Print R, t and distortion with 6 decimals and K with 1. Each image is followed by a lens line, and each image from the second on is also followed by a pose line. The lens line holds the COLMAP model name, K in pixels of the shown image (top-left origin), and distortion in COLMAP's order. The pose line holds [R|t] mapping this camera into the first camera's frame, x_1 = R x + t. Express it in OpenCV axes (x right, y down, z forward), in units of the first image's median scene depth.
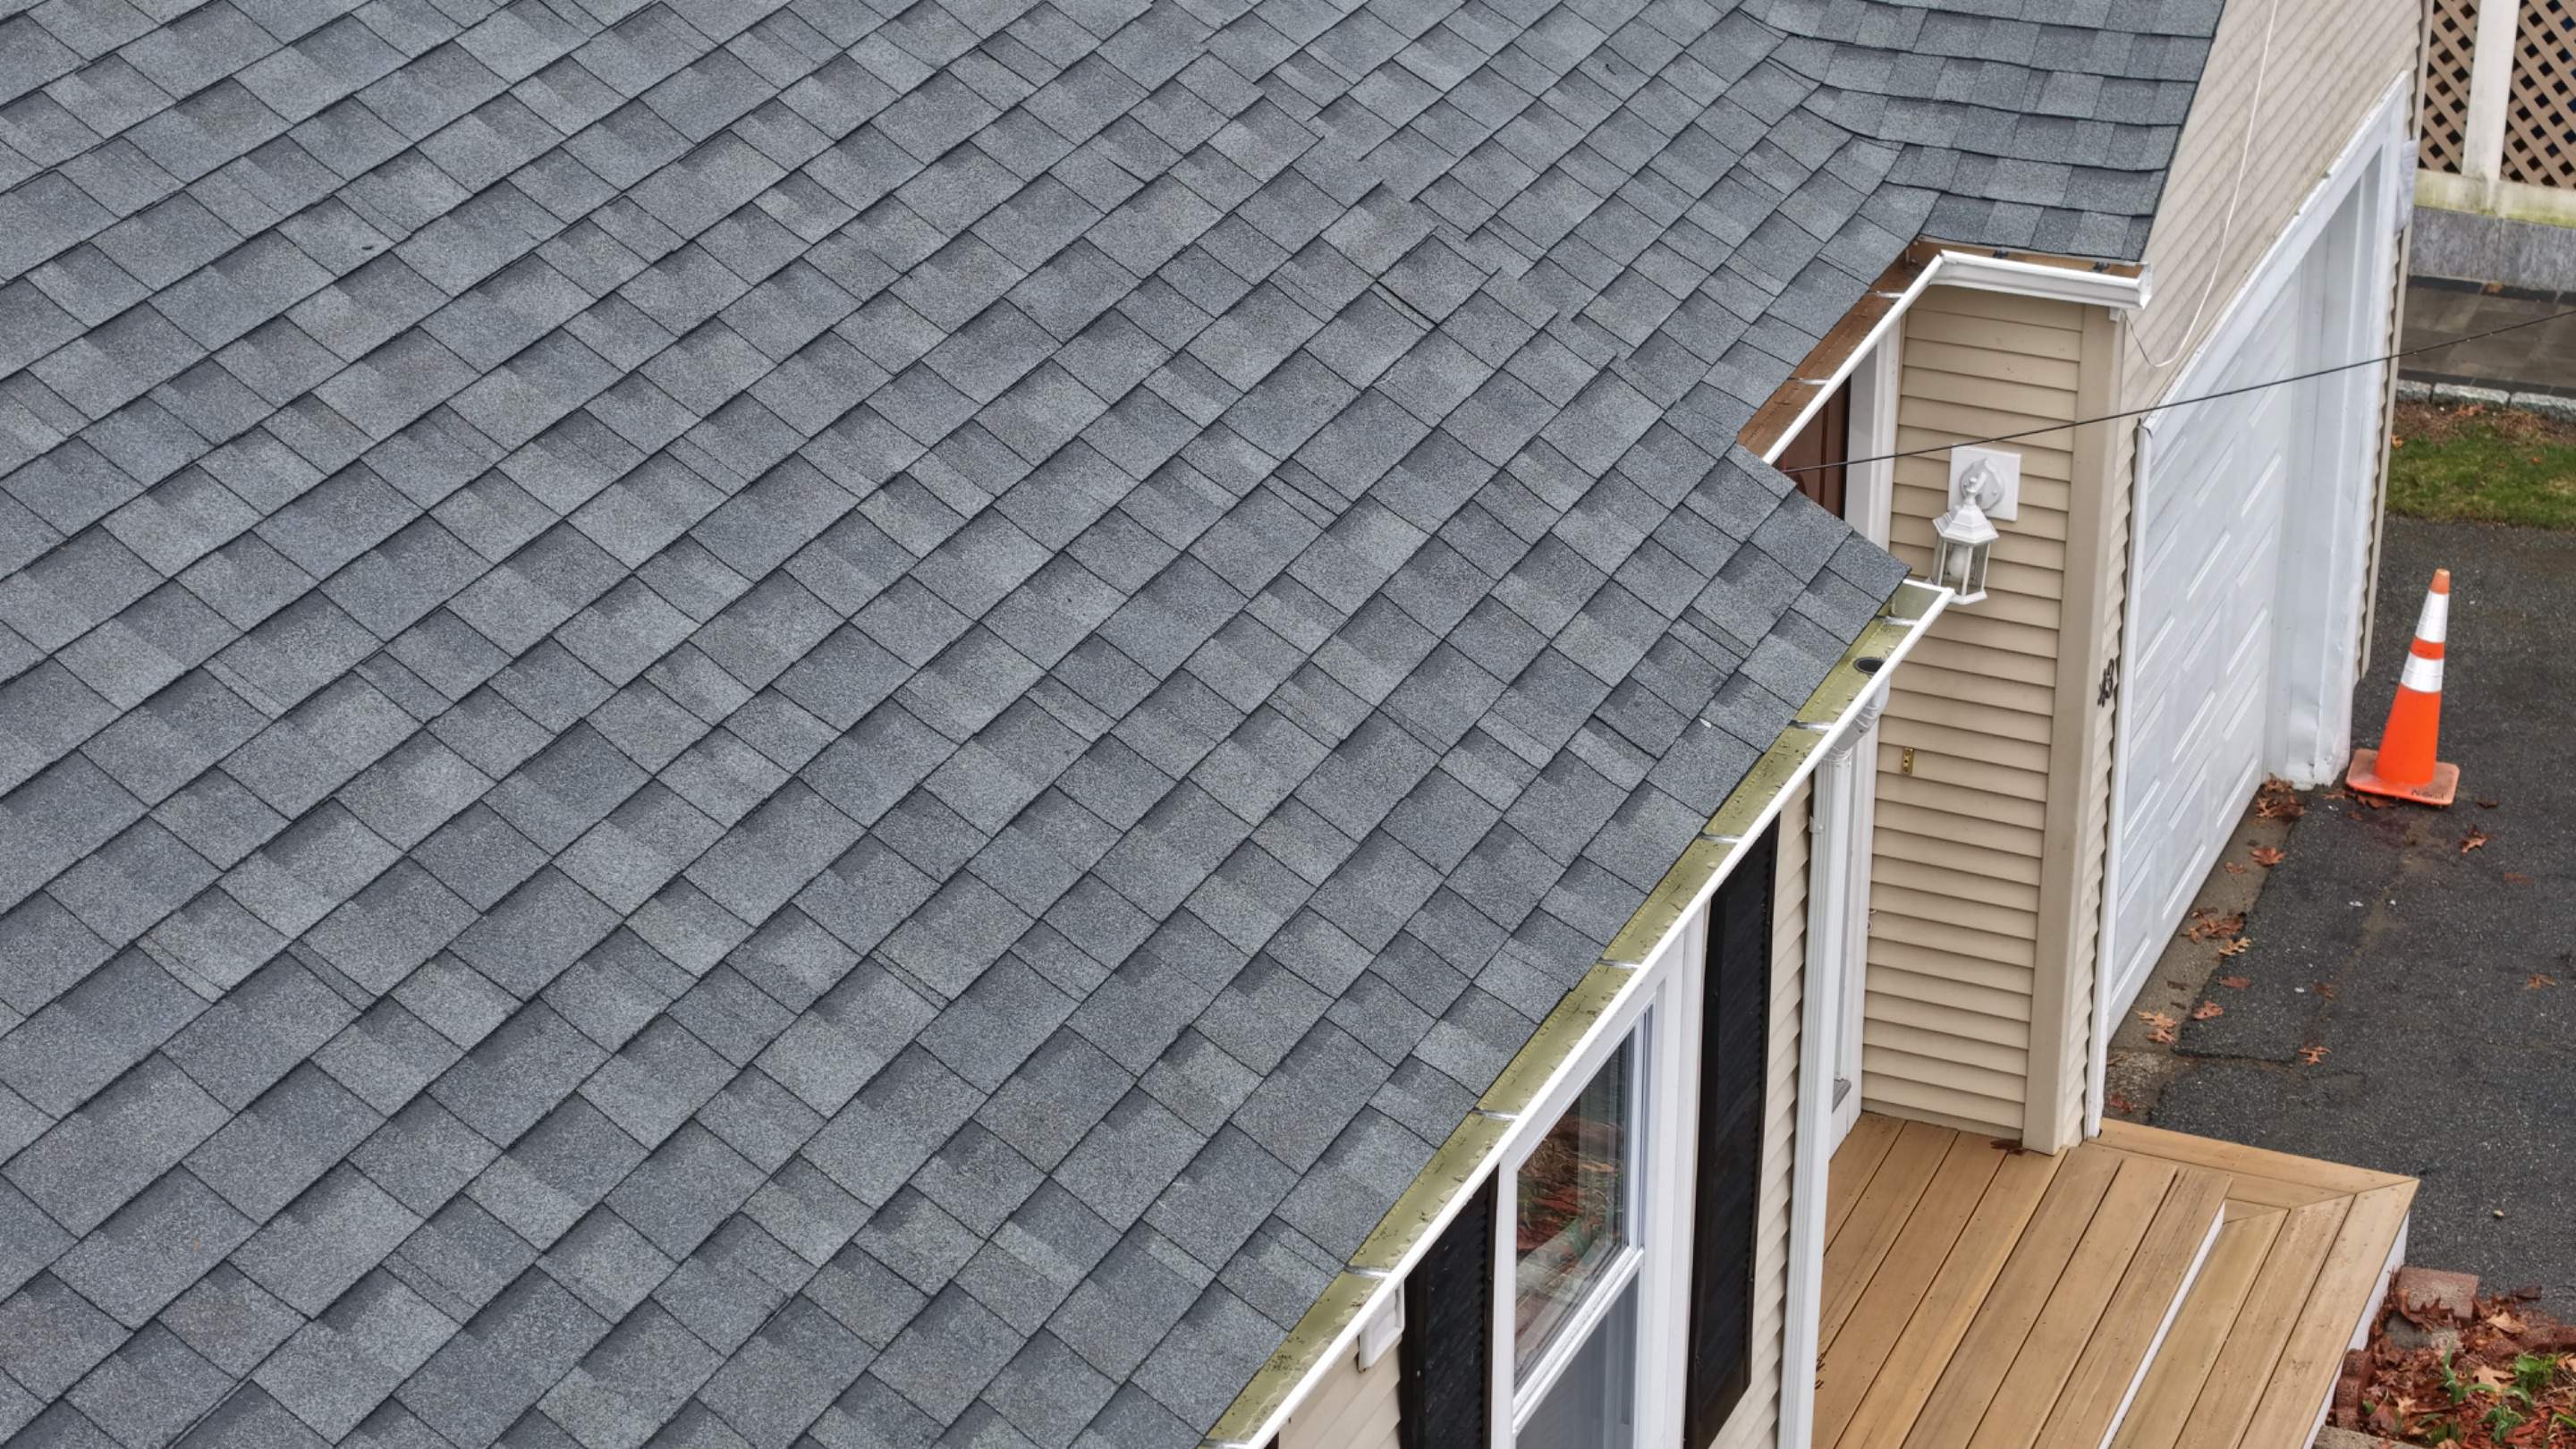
lens RADIAL K [[5331.7, 0, 1288.0], [0, 5331.7, 724.5], [0, 0, 1]] dist [-0.224541, 1.176636]
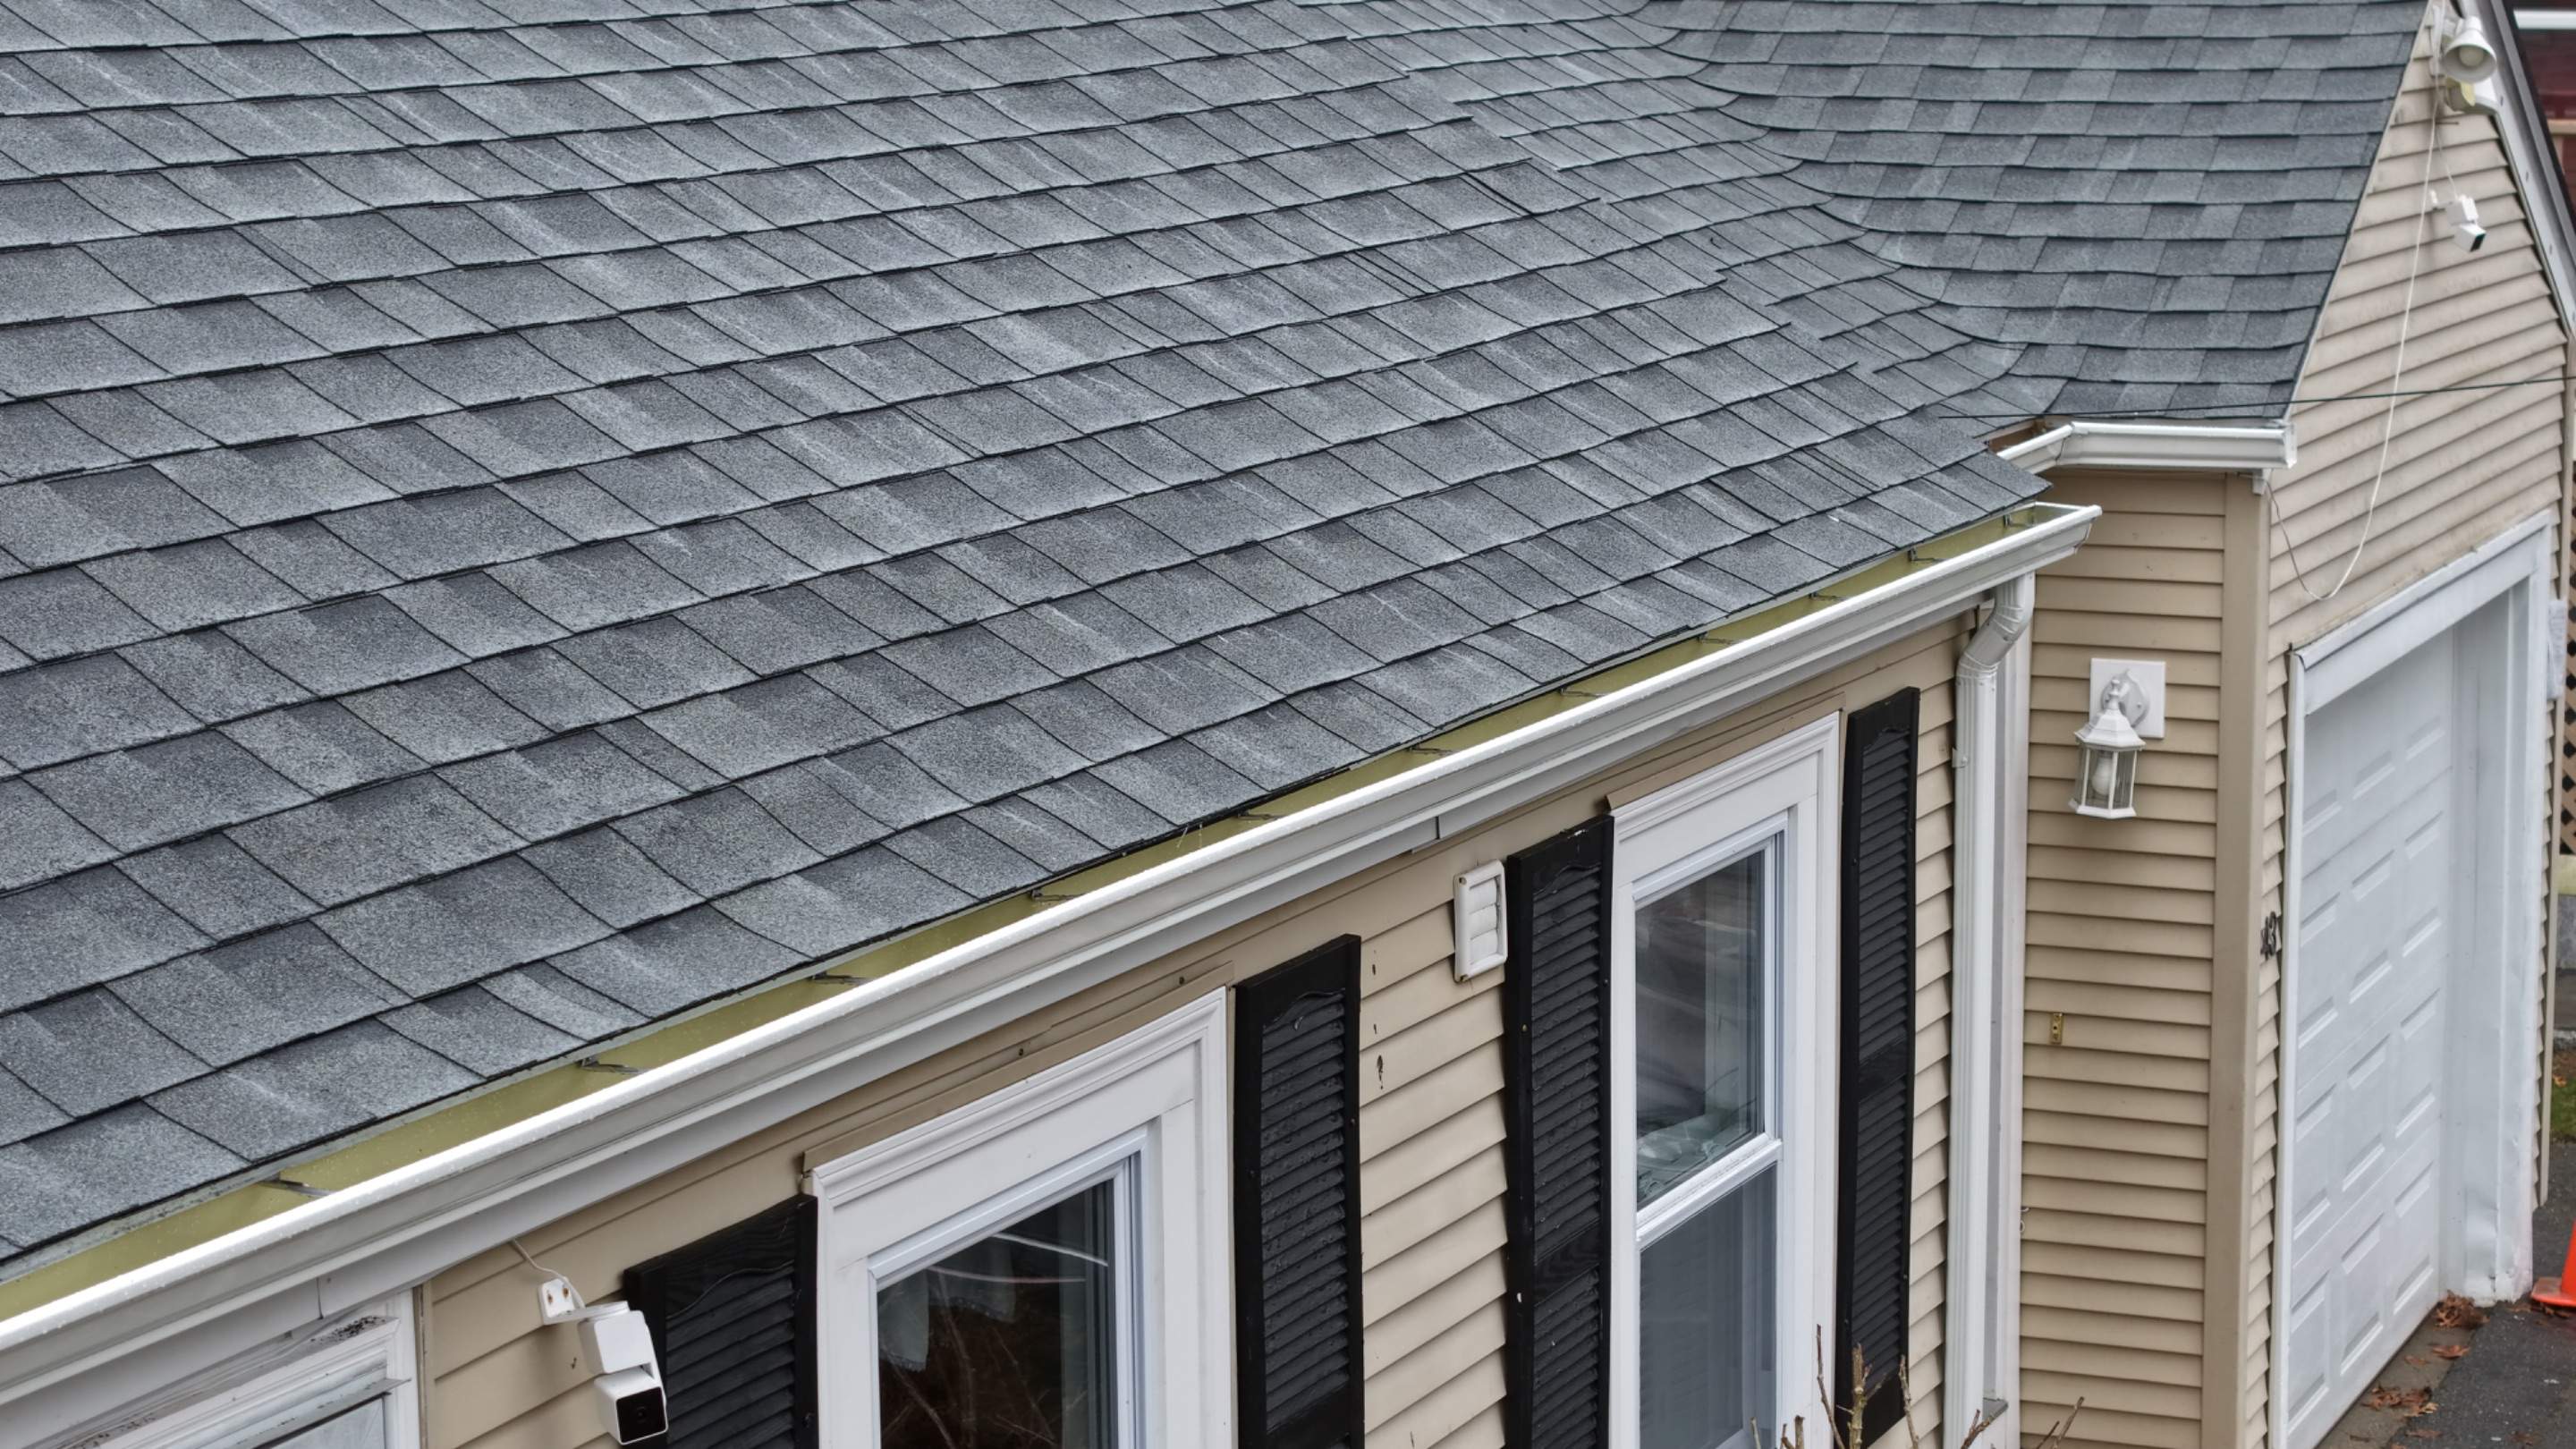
lens RADIAL K [[5331.7, 0, 1288.0], [0, 5331.7, 724.5], [0, 0, 1]] dist [-0.224541, 1.176636]
pose [[0.999756, -0.008640, -0.020341, 0.002767], [0.002835, 0.962954, -0.269652, 0.210984], [0.021917, 0.269529, 0.962743, 0.102347]]
